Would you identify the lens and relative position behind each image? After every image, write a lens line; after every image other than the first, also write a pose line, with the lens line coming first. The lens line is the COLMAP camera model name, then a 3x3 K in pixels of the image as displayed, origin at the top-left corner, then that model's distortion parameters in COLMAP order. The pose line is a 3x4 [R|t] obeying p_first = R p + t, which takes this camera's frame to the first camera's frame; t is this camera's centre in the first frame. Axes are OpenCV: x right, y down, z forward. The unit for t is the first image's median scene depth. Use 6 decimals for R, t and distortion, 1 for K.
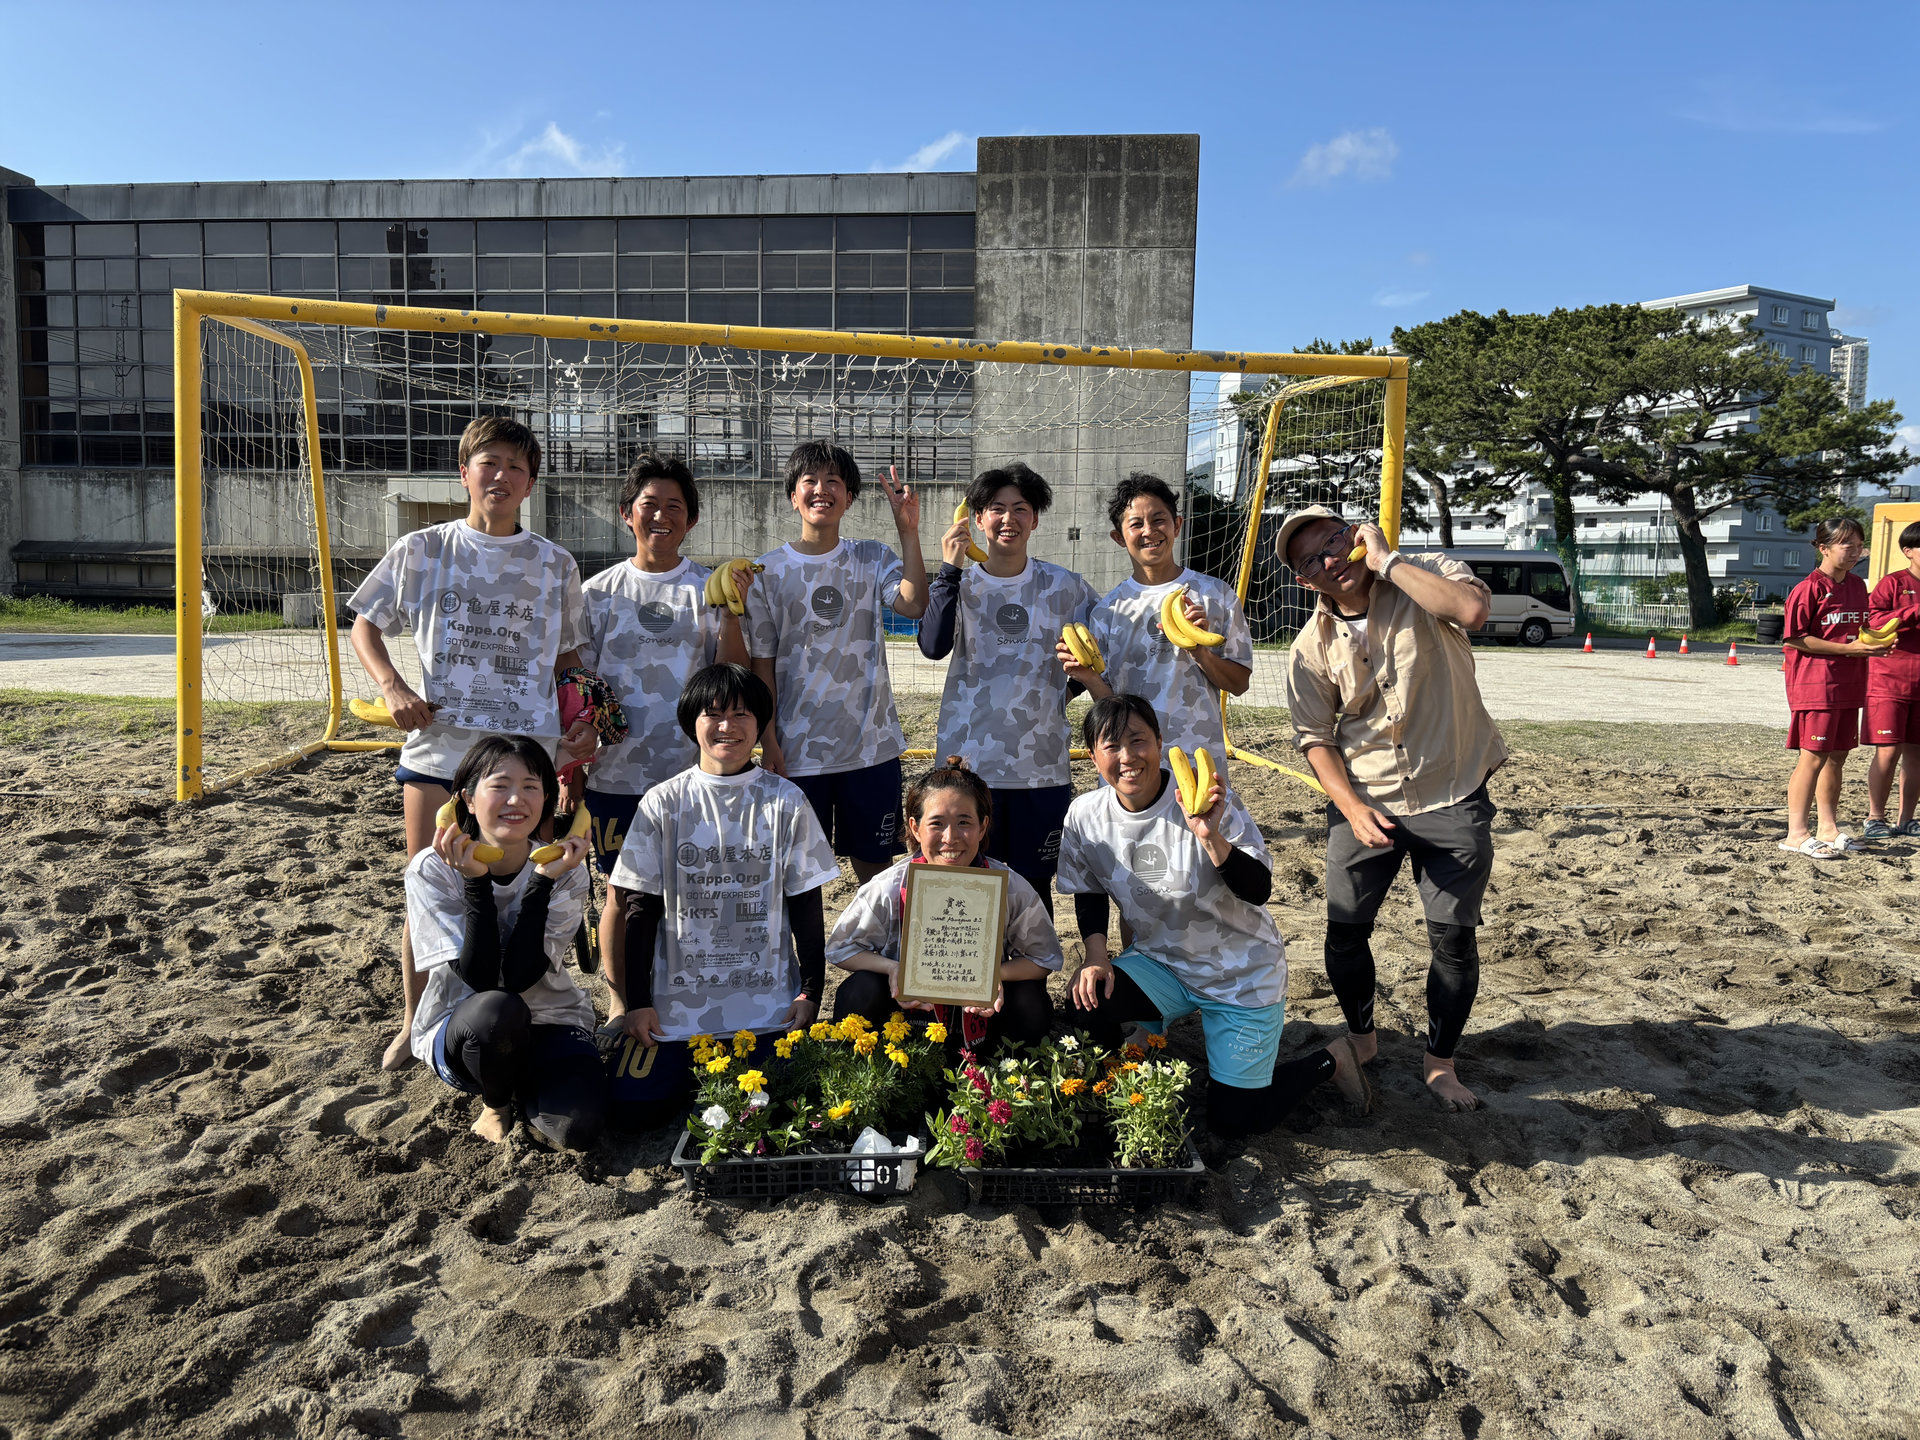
lens RADIAL K [[1463.7, 0, 961.4], [0, 1463.7, 736.5], [0, 0, 1]] dist [0.029849, -0.035828]
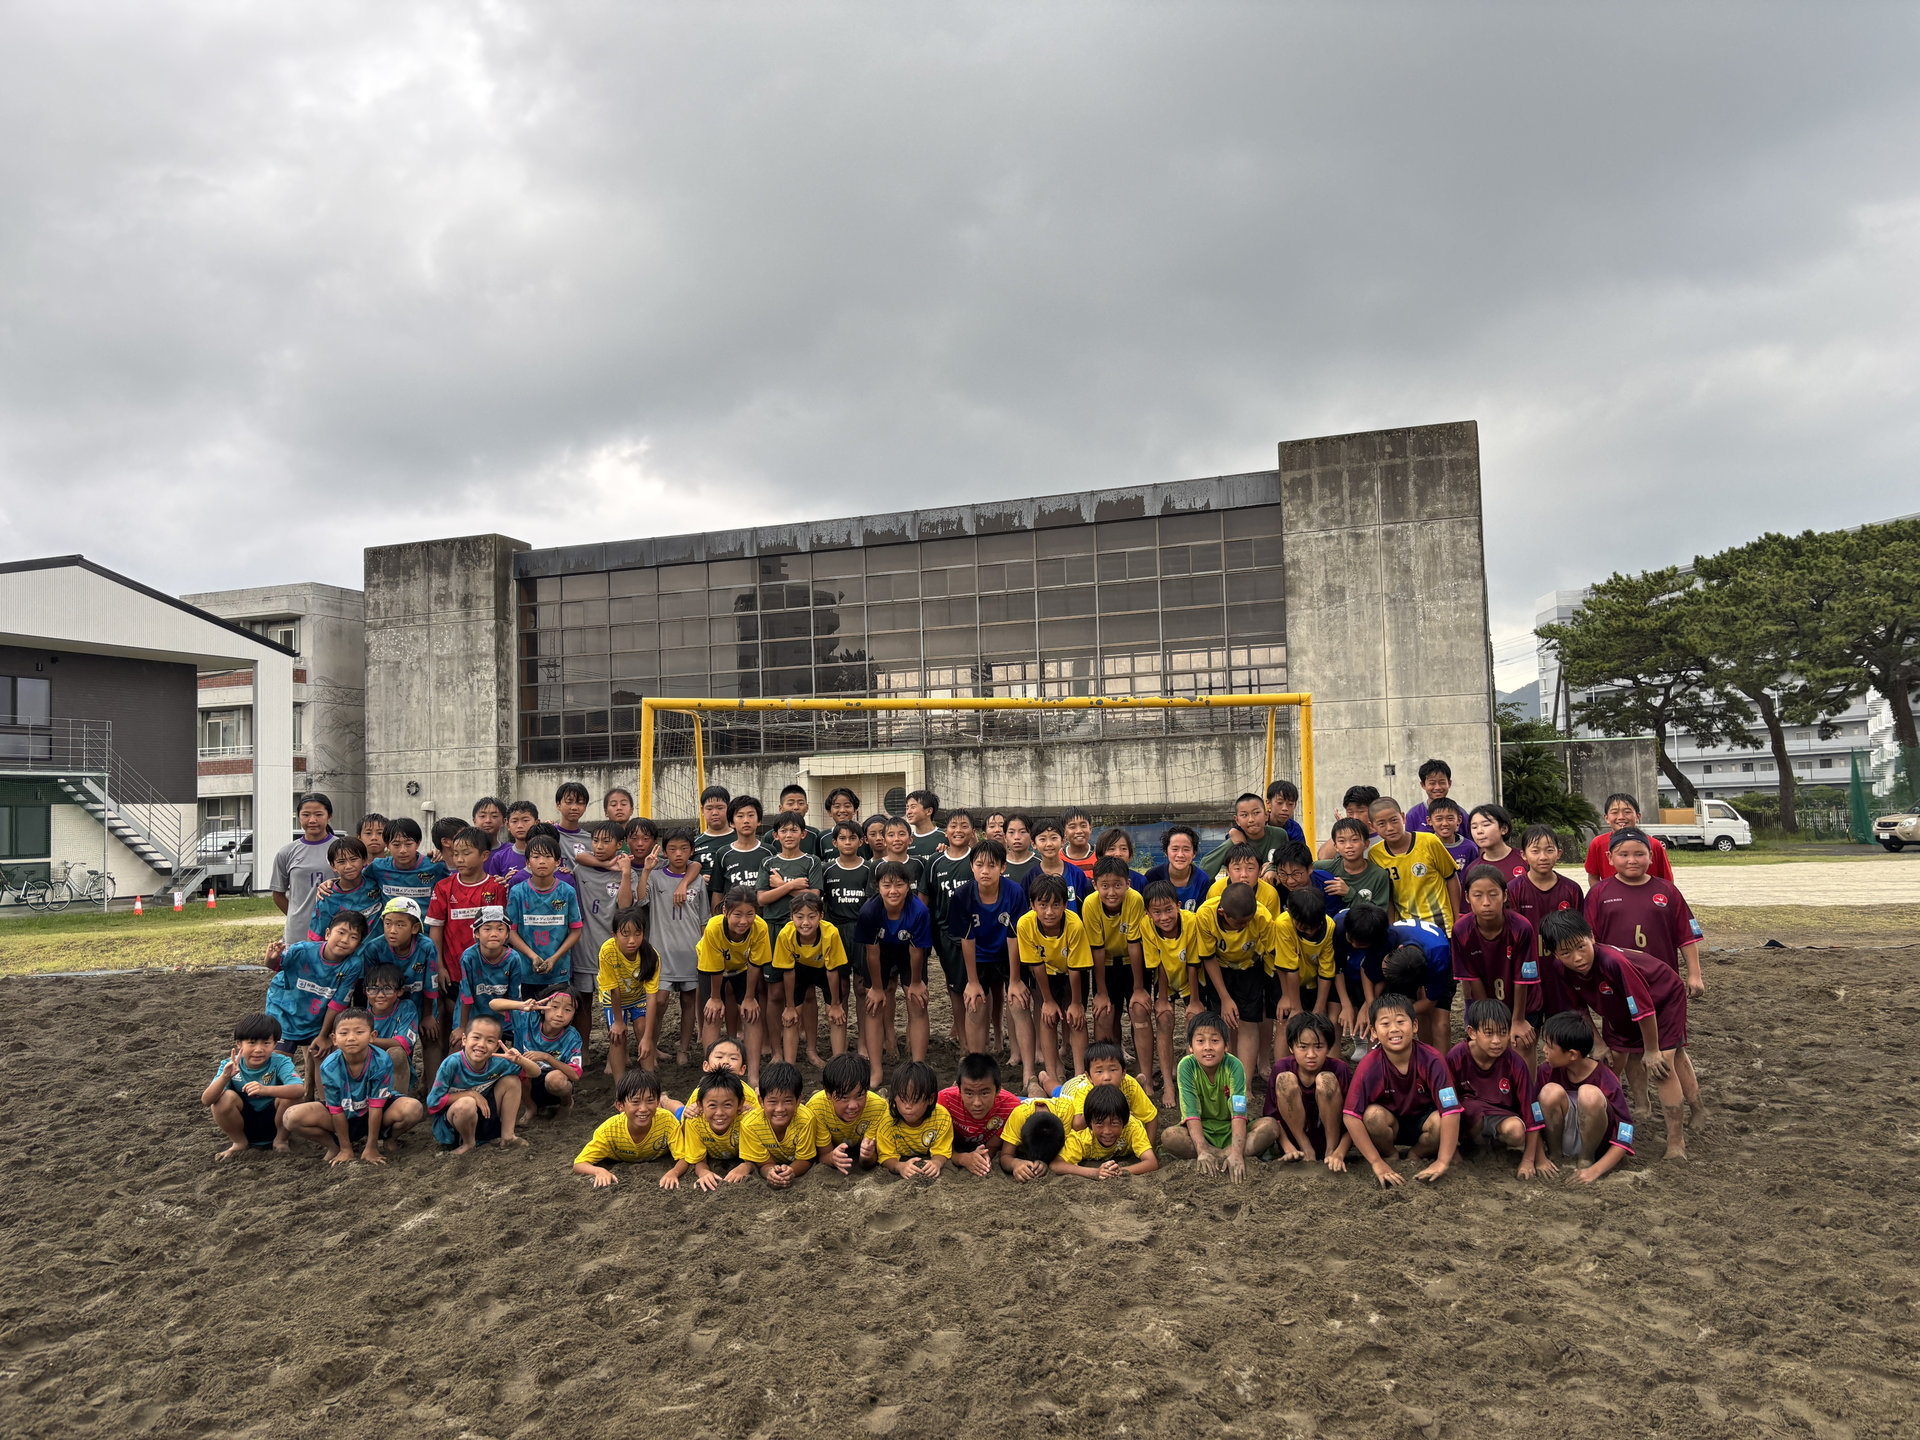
lens RADIAL K [[1463.7, 0, 952.6], [0, 1463.7, 733.2], [0, 0, 1]] dist [0.029849, -0.035828]
pose [[0.975154, -0.062579, -0.212503, -0.007412], [0.025697, 0.984749, -0.172075, 0.015905], [0.220030, 0.162339, 0.961890, -0.139056]]
